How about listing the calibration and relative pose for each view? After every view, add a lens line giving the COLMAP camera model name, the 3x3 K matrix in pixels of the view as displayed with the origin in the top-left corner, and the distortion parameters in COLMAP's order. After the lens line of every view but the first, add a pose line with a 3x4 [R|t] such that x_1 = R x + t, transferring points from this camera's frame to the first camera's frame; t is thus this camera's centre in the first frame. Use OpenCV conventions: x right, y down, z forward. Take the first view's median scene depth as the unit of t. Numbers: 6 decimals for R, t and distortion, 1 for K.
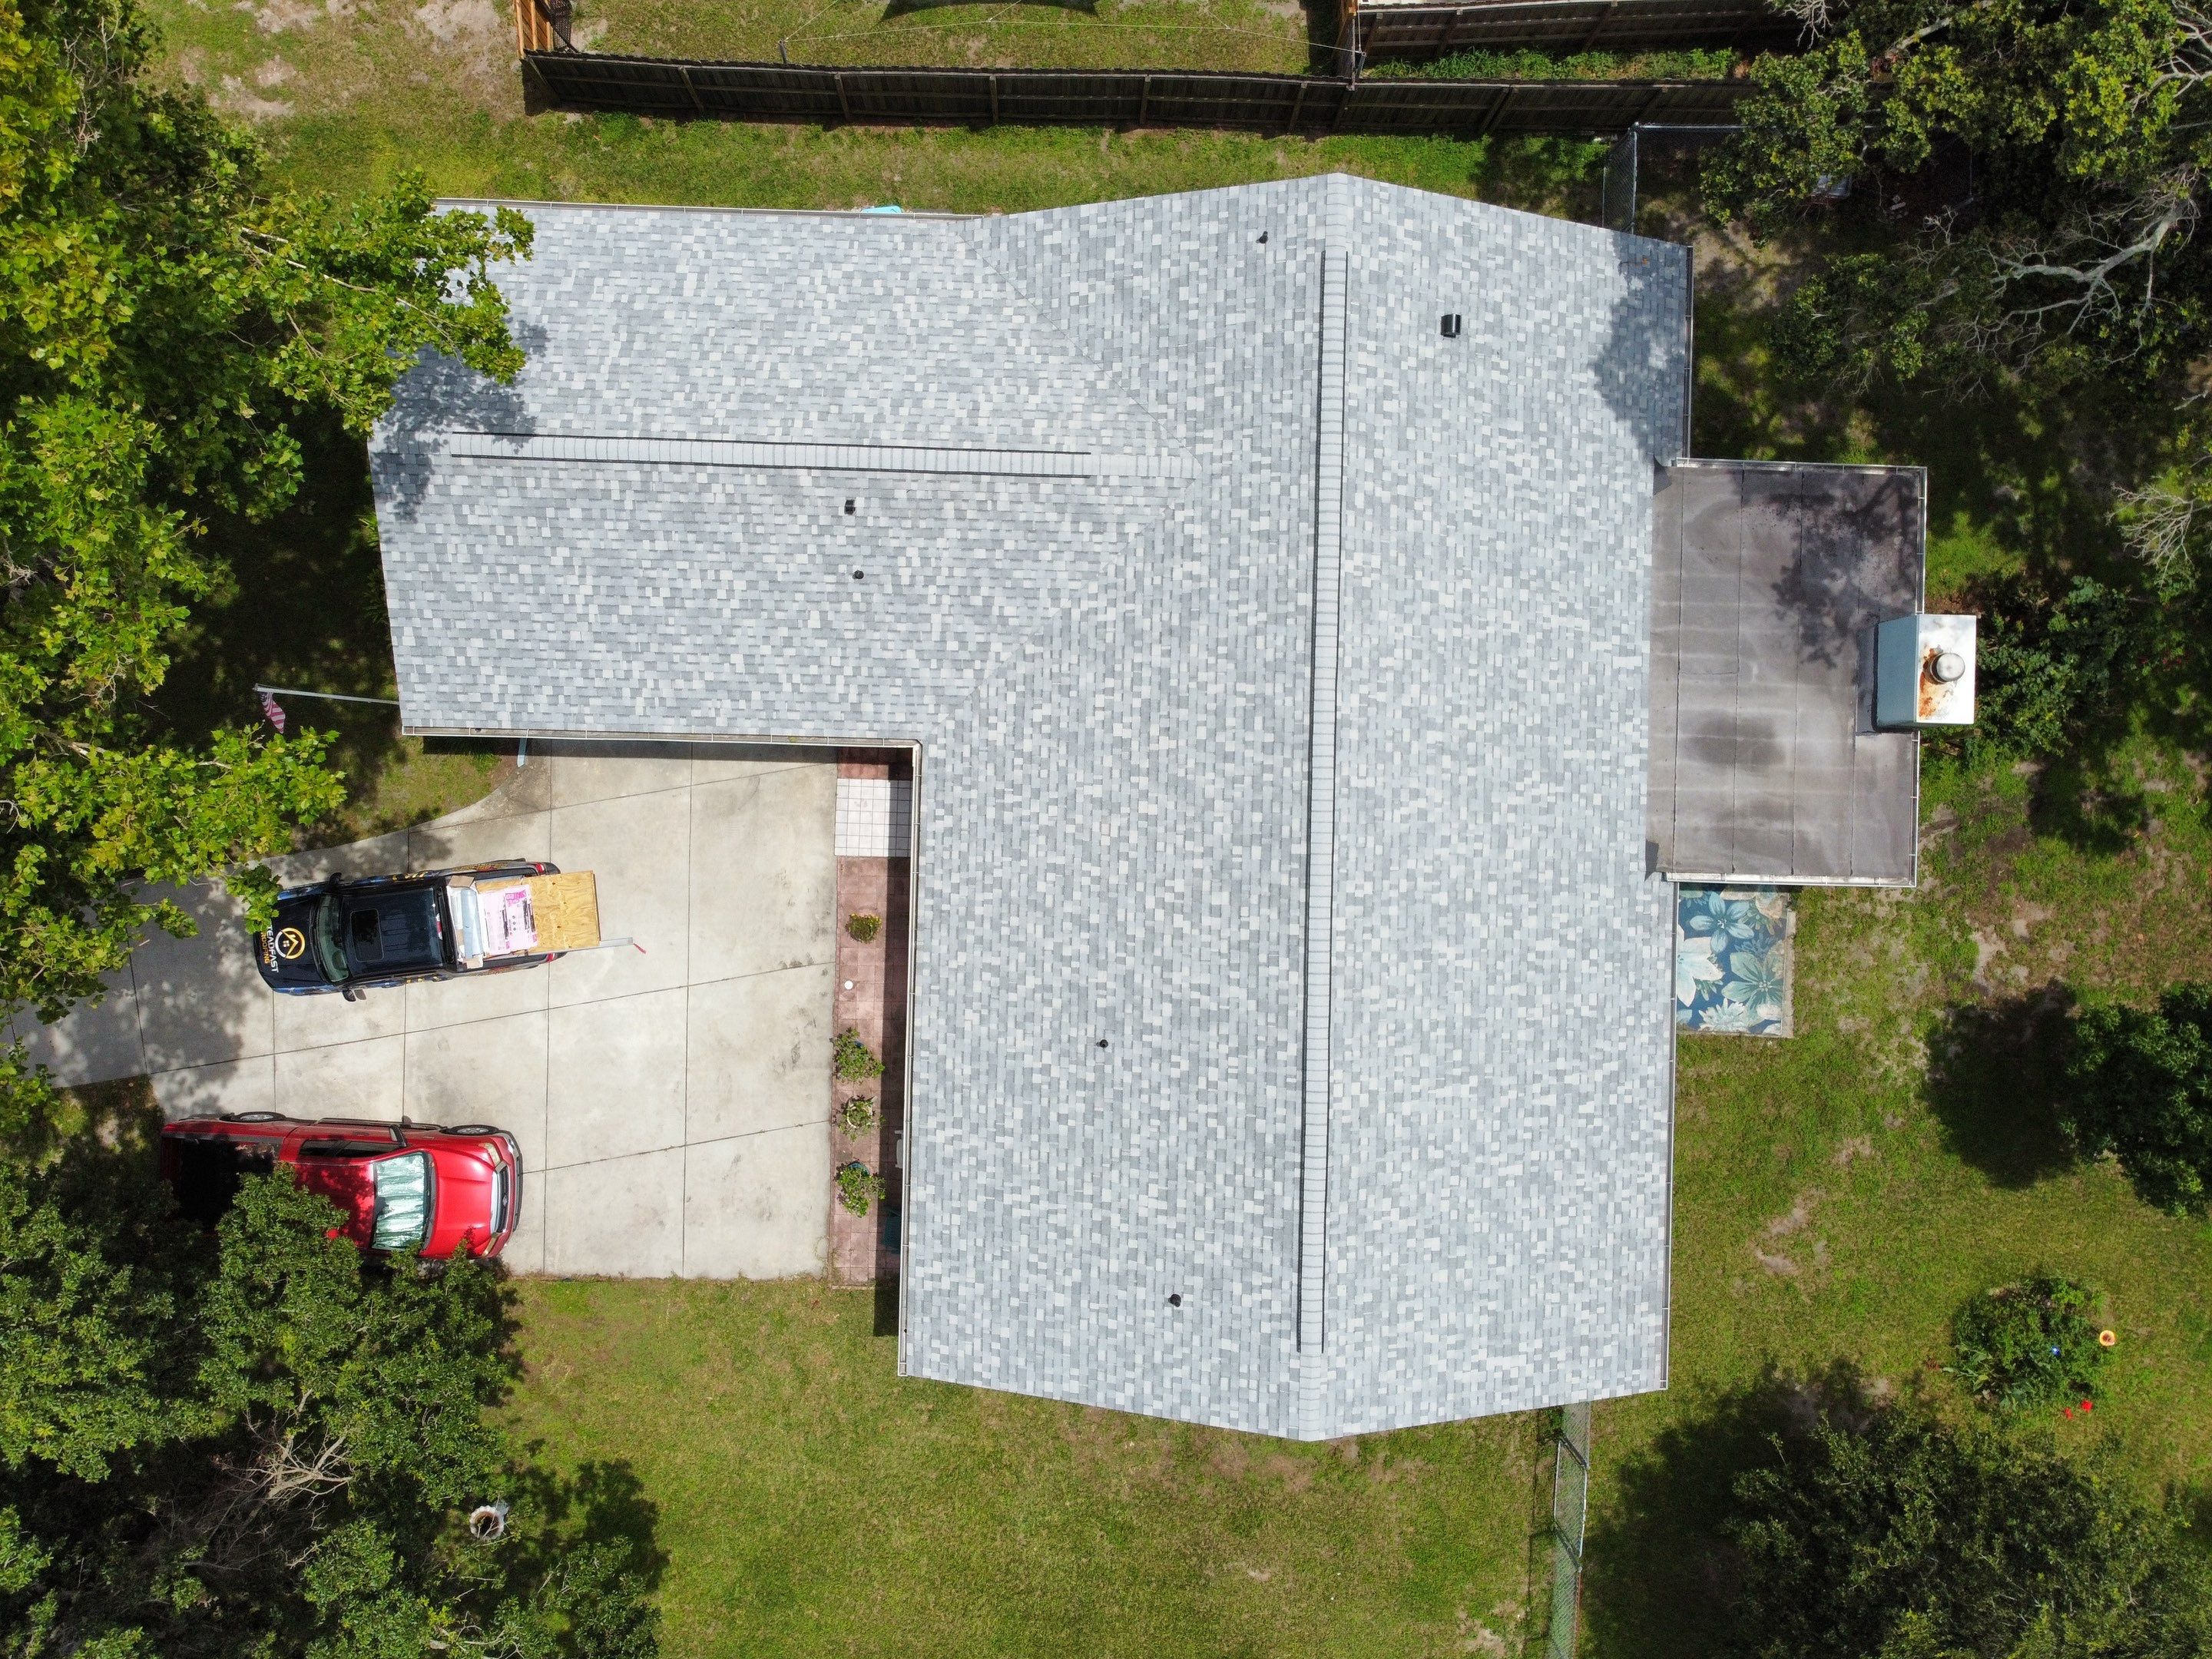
lens RADIAL K [[1686.9, 0, 1072.8], [0, 1686.9, 803.4], [0, 0, 1]] dist [-0.001629, -0.001632]
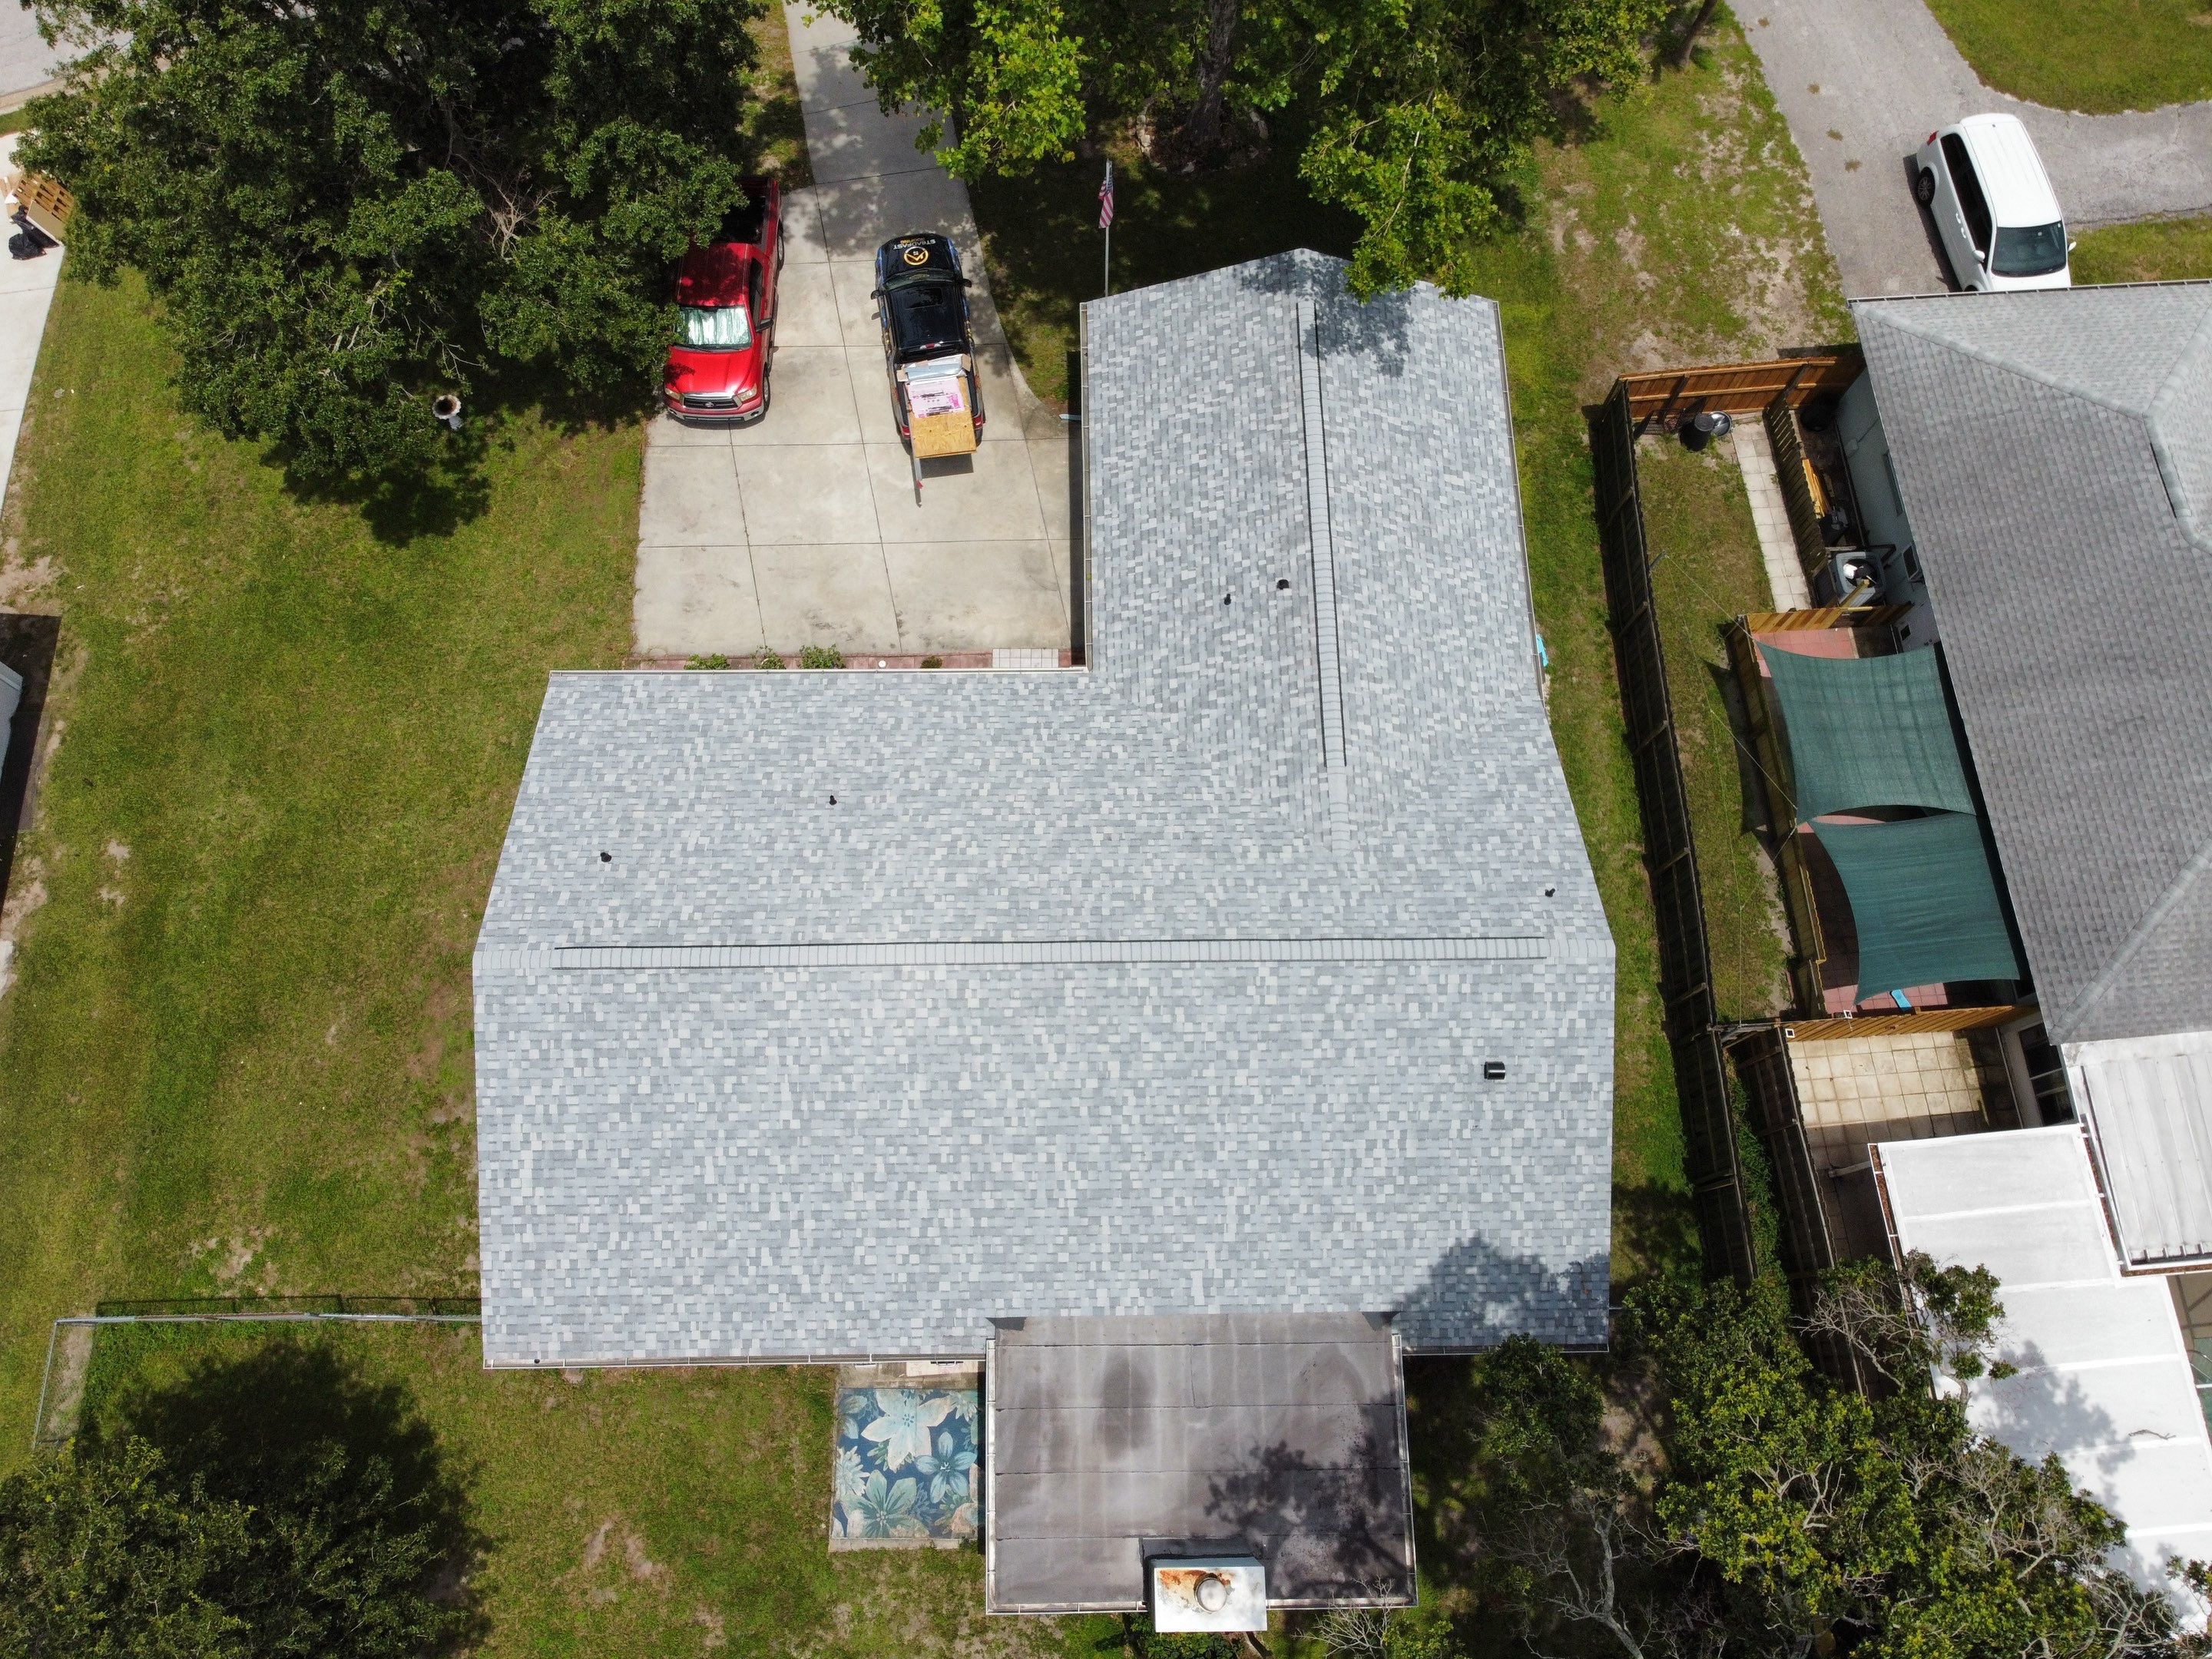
lens RADIAL K [[1686.9, 0, 1078.7], [0, 1686.9, 798.1], [0, 0, 1]] dist [-0.001629, -0.001632]
pose [[0.040020, 0.937651, -0.345266, 0.398544], [-0.999137, 0.033699, -0.024290, 0.003988], [-0.011141, 0.345940, 0.938191, -0.070917]]
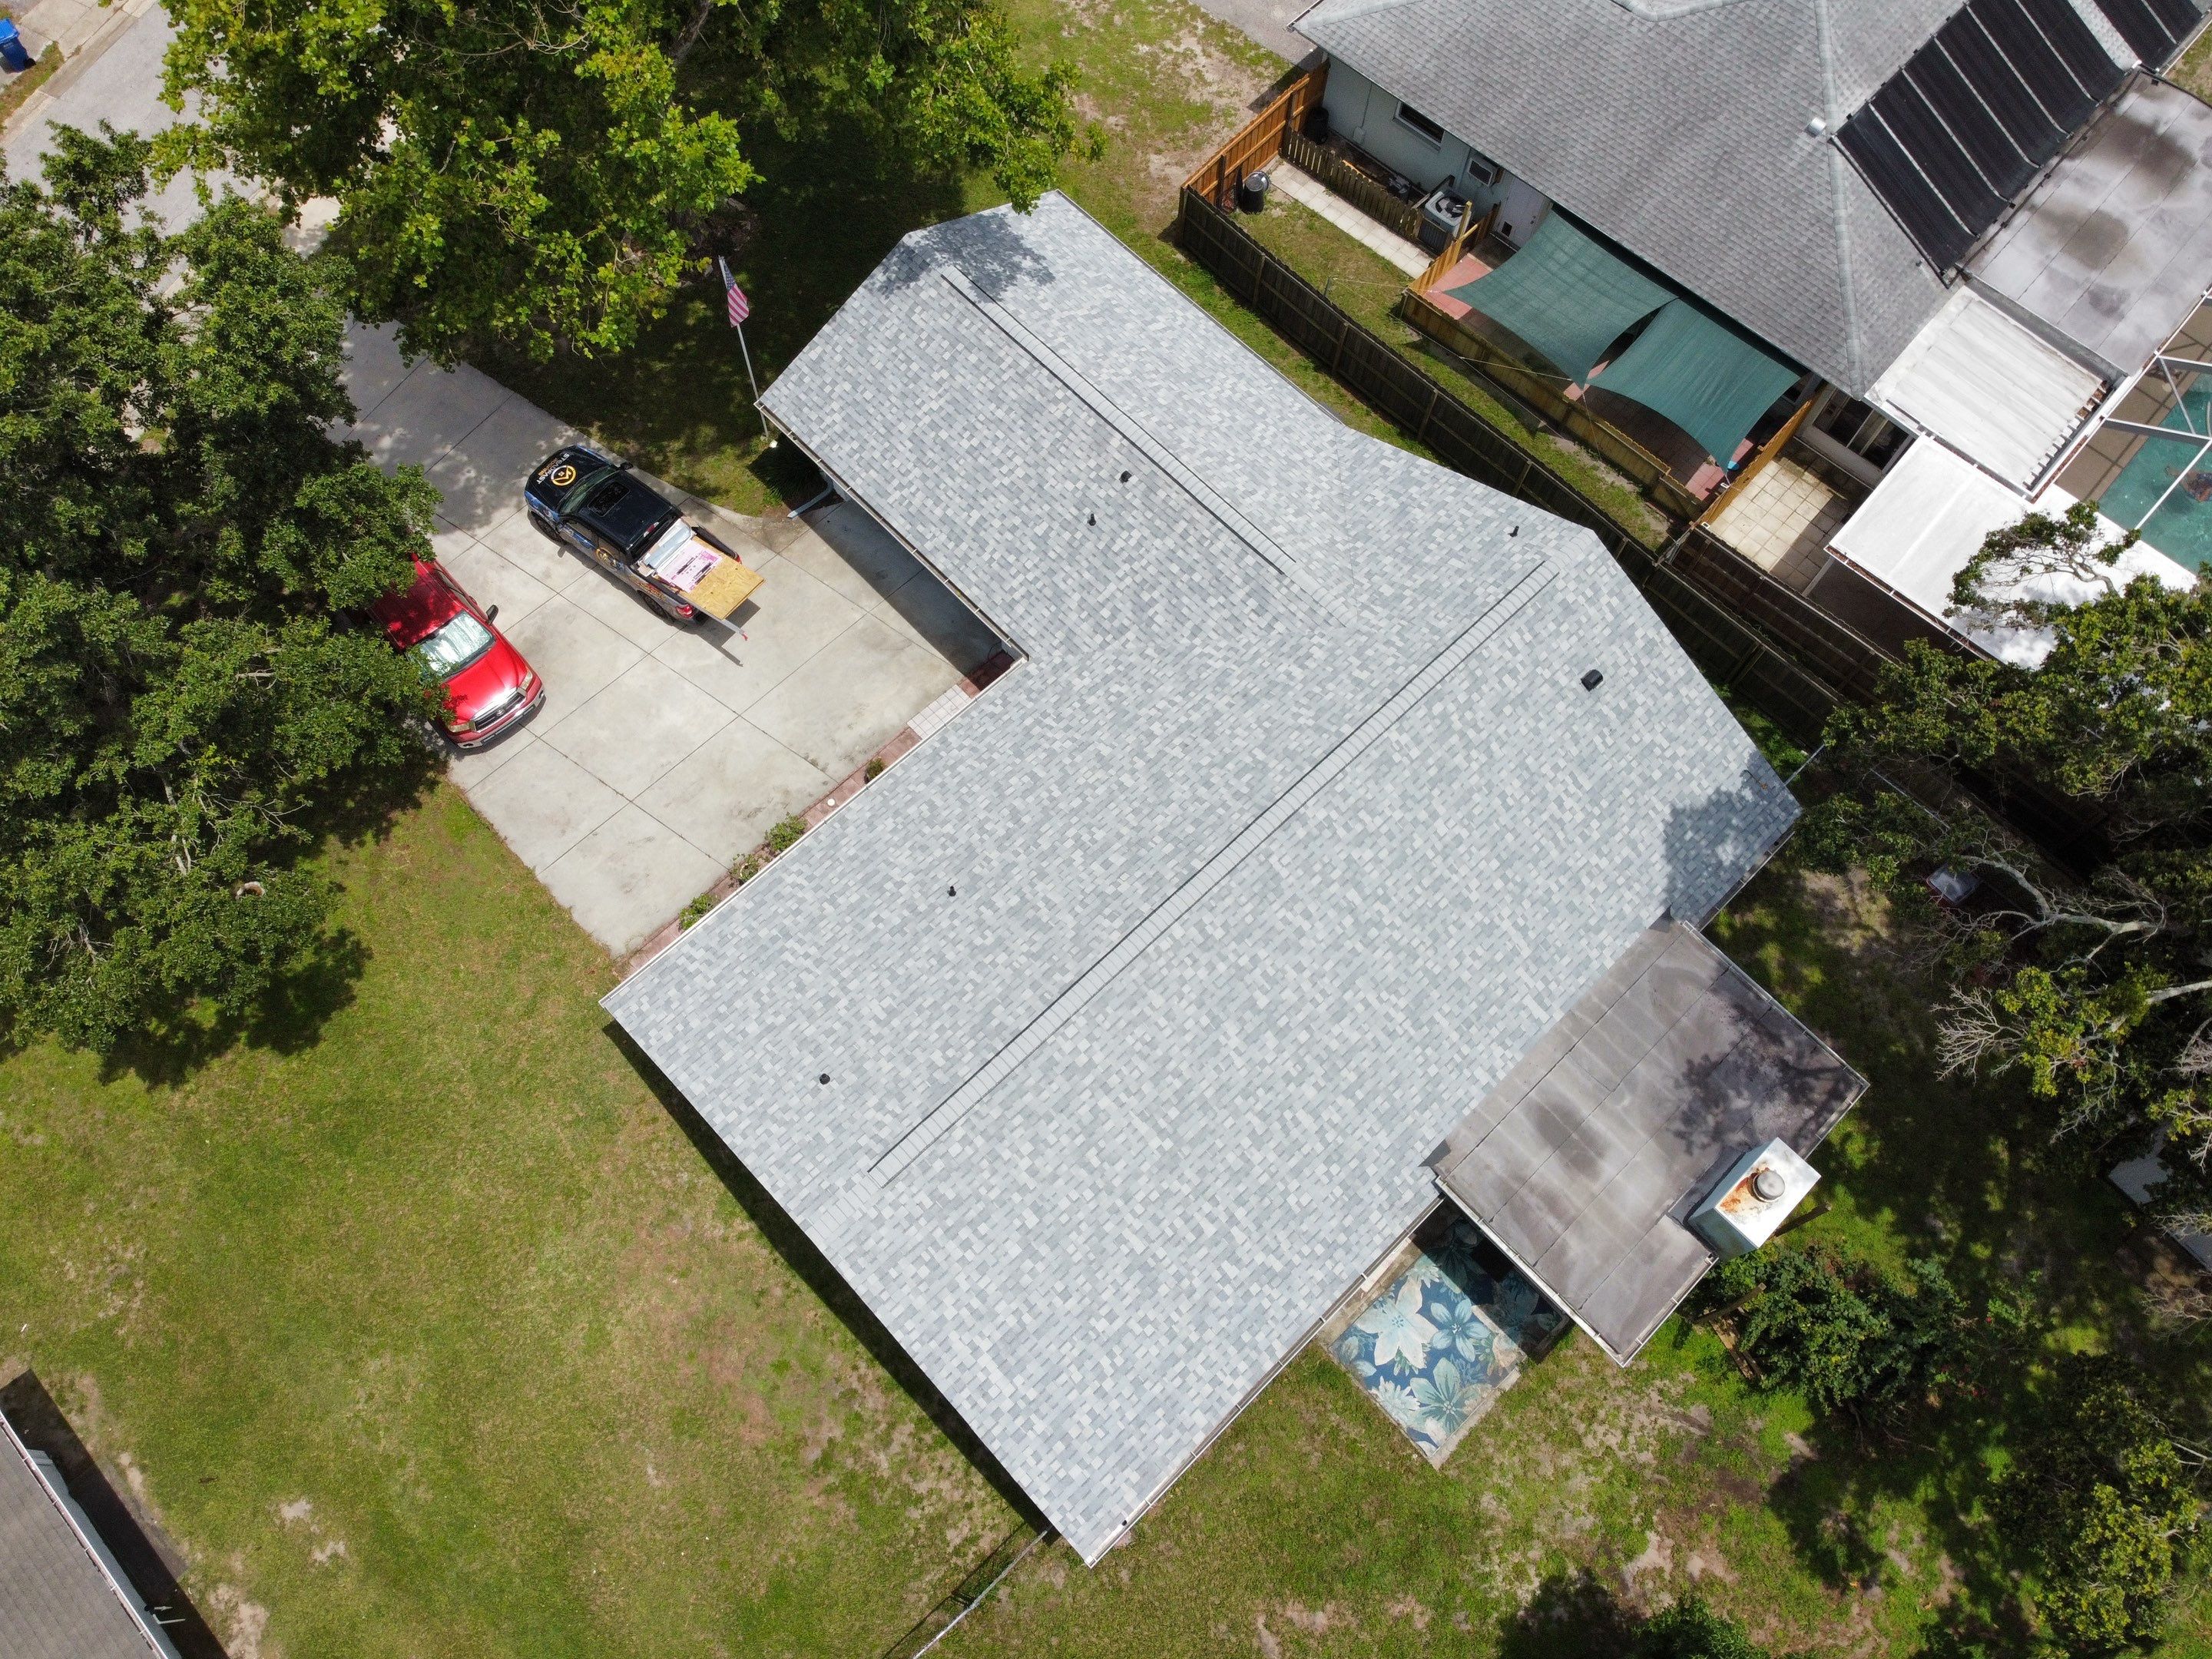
lens RADIAL K [[1686.9, 0, 1075.8], [0, 1686.9, 794.3], [0, 0, 1]] dist [-0.001629, -0.001632]
pose [[0.705856, 0.645202, -0.292372, 0.345849], [-0.708327, 0.639173, -0.299552, 0.362002], [-0.006395, 0.418536, 0.908178, -0.045448]]
